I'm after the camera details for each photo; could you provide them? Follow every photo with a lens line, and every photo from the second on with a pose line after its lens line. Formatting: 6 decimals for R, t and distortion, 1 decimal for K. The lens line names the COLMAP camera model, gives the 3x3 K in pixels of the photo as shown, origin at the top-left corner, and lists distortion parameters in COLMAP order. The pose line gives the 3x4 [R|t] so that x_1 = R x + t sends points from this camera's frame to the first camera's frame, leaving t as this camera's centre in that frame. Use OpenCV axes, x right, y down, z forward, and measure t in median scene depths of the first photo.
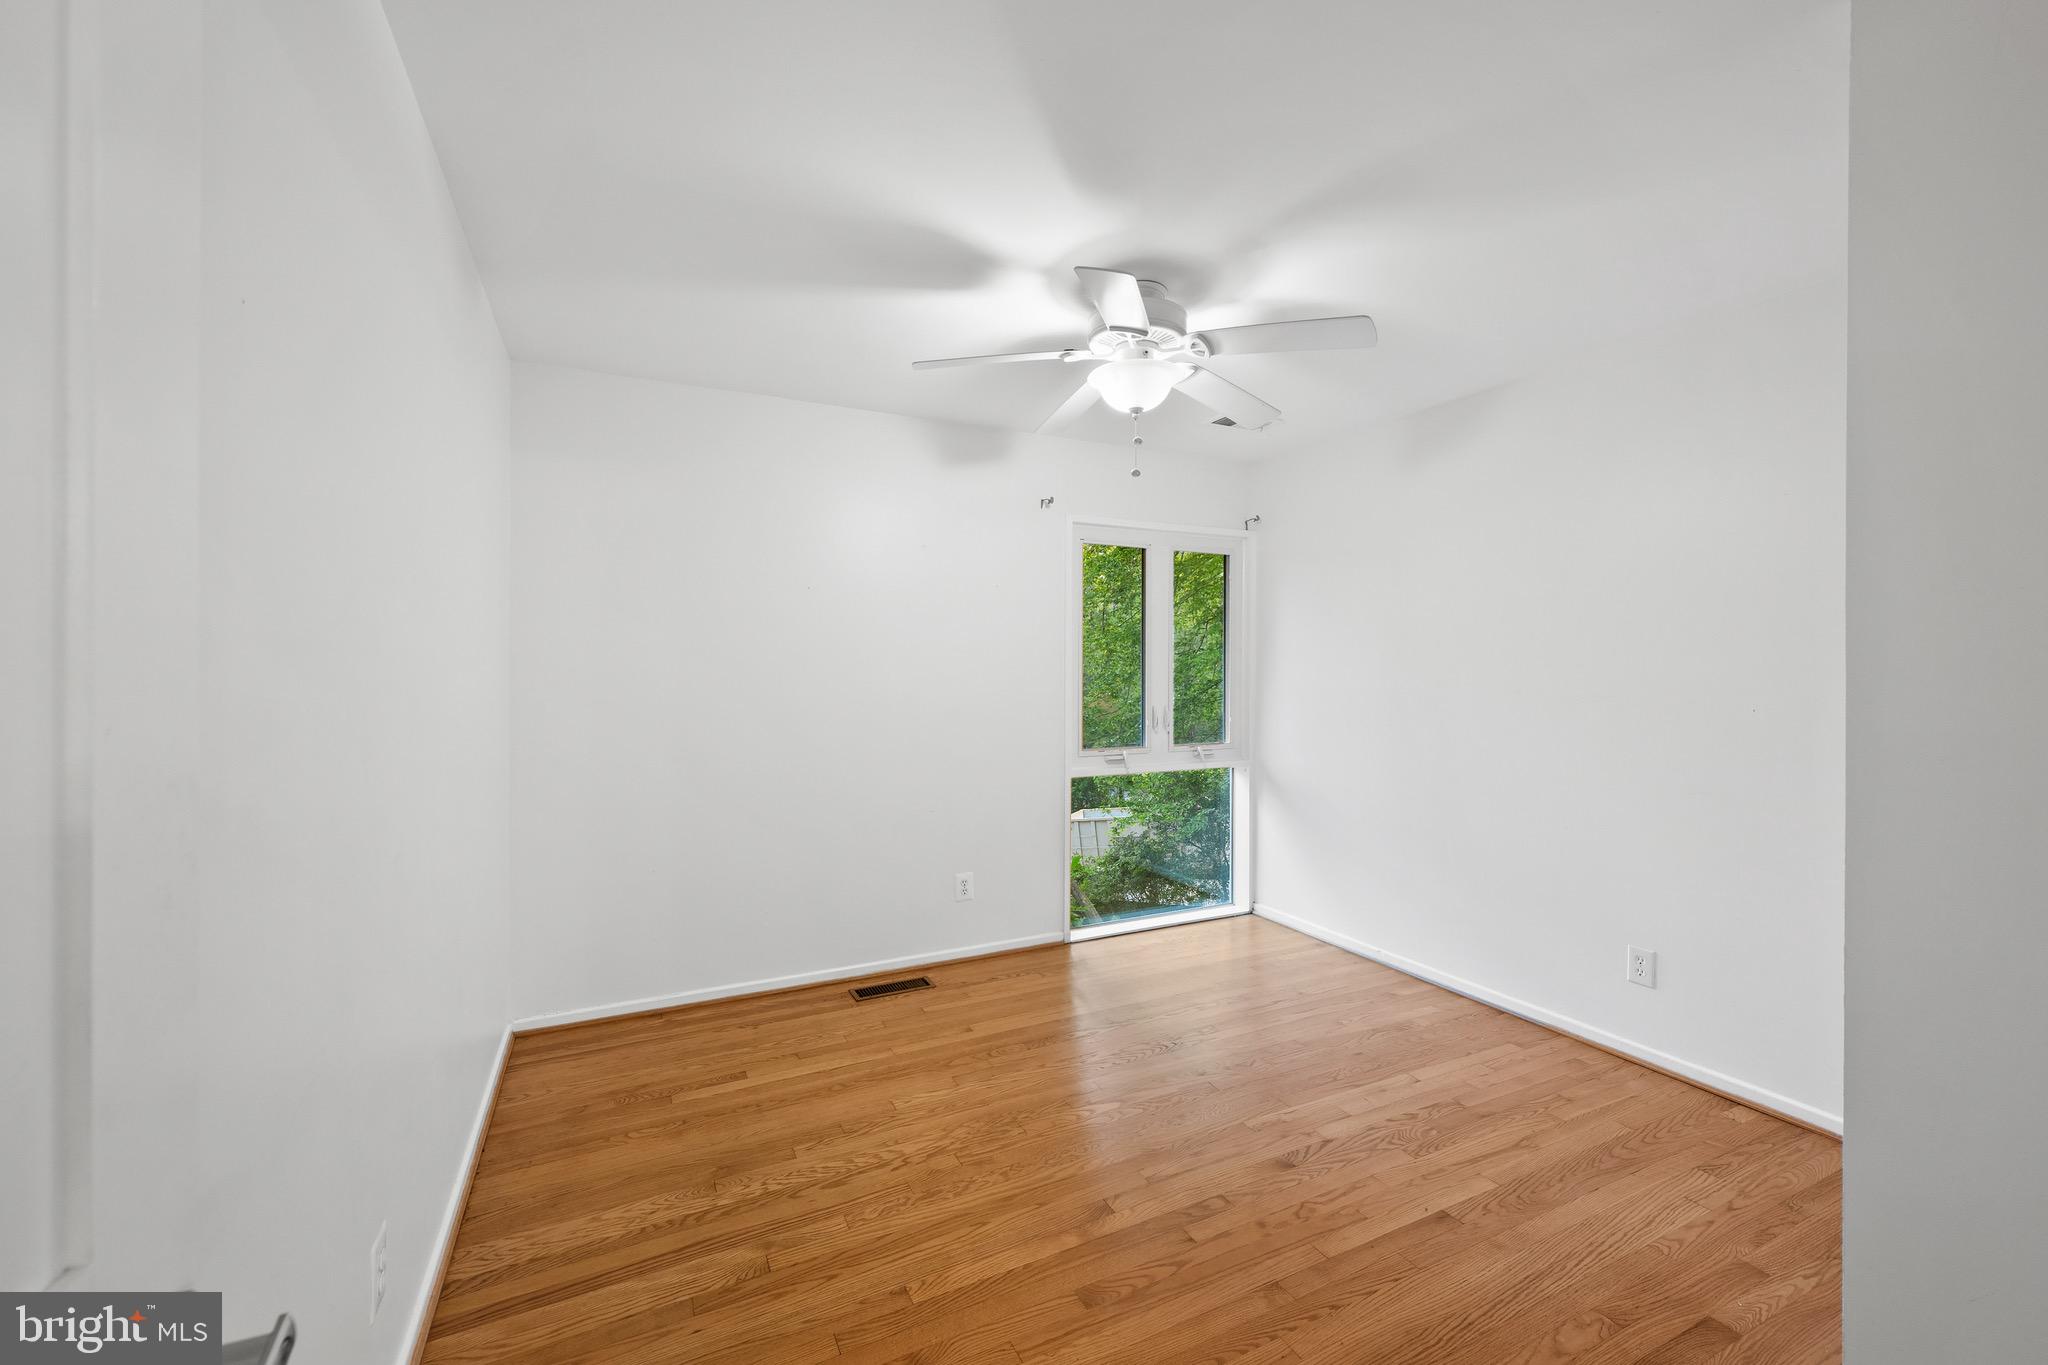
lens RADIAL K [[821.7, 0, 1025.2], [0, 821.7, 677.5], [0, 0, 1]] dist [0.002665, -0.000069]
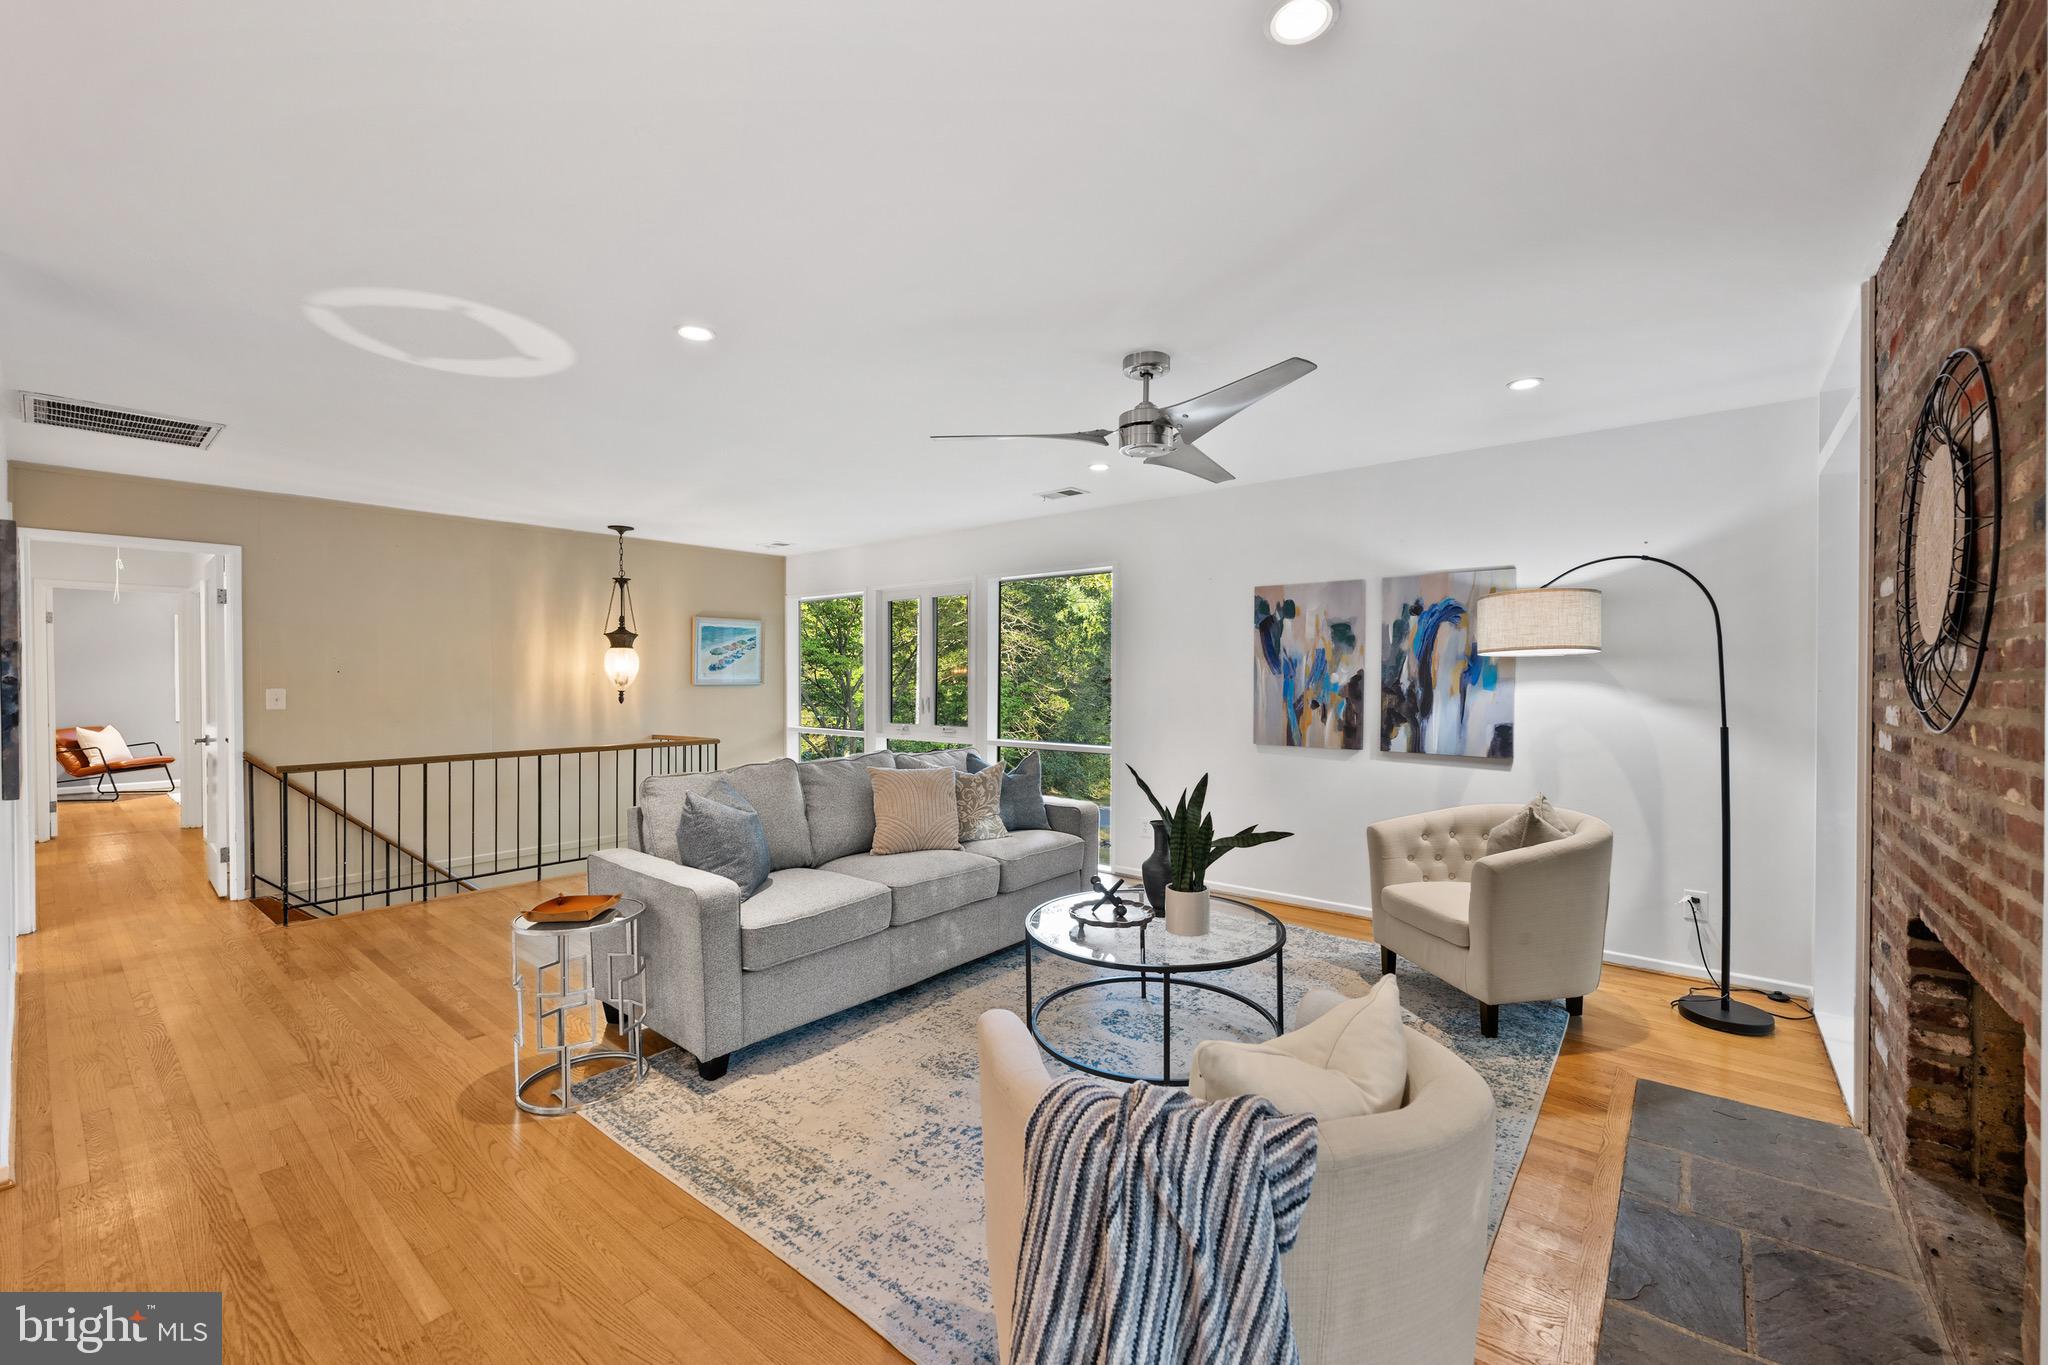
lens RADIAL K [[821.7, 0, 1026.5], [0, 821.7, 687.3], [0, 0, 1]] dist [0.002665, -0.000069]
pose [[0.410157, 0.014168, -0.911905, 1.674374], [-0.006072, 0.999900, 0.012804, -0.007312], [0.911995, 0.000286, 0.410202, 0.540121]]
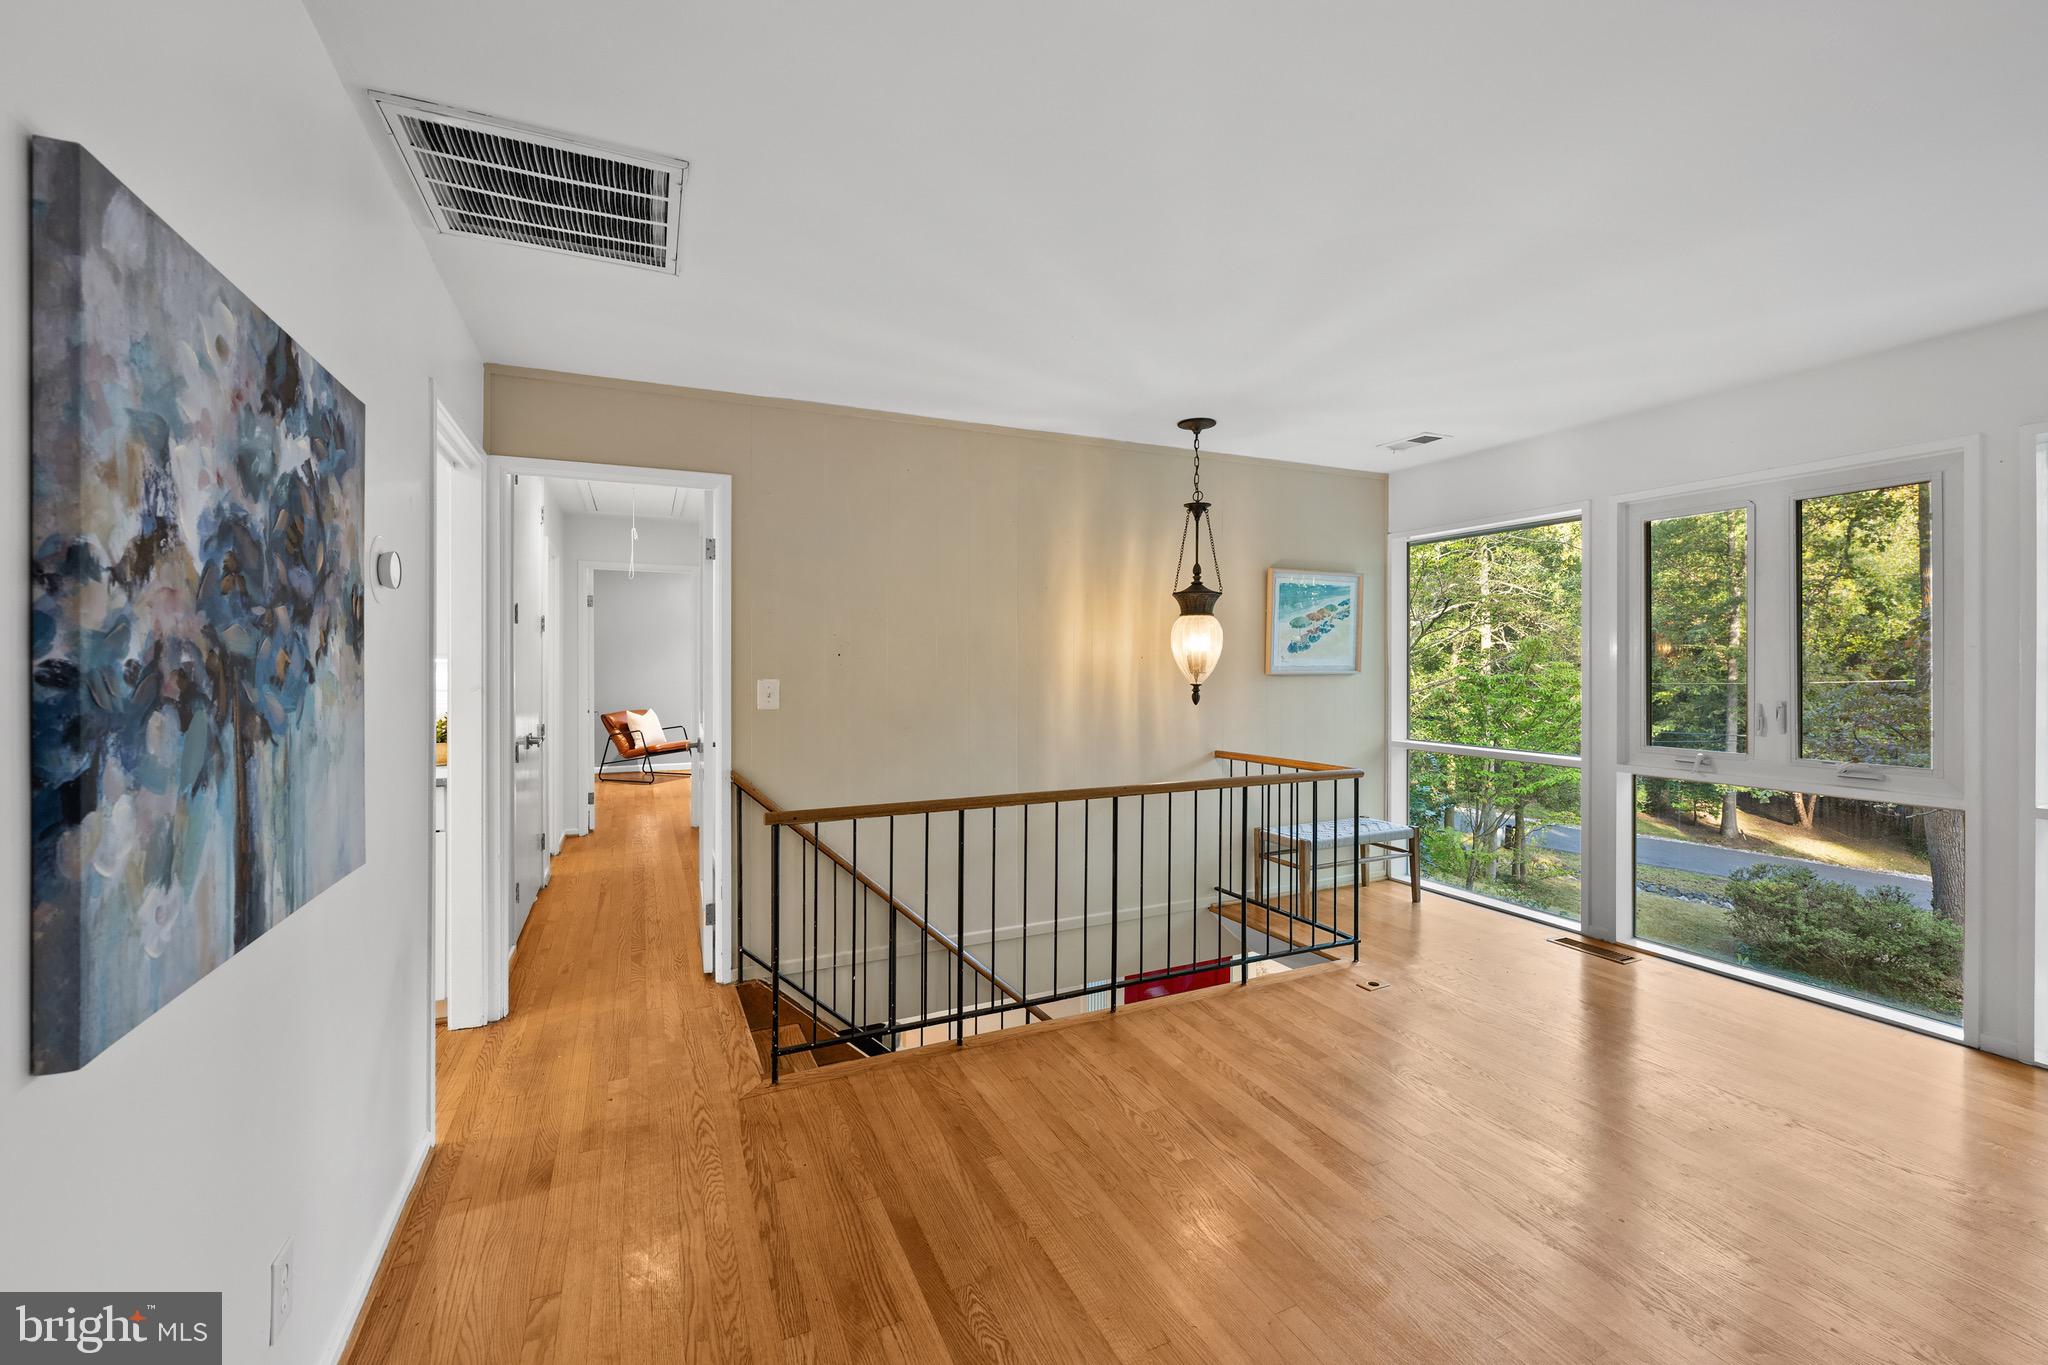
lens RADIAL K [[821.7, 0, 1023.7], [0, 821.7, 665.1], [0, 0, 1]] dist [0.002665, -0.000069]
pose [[-0.023067, 0.005144, -0.999721, 0.943666], [-0.004804, 0.999975, 0.005256, -0.003078], [0.999722, 0.004923, -0.023042, 0.308371]]
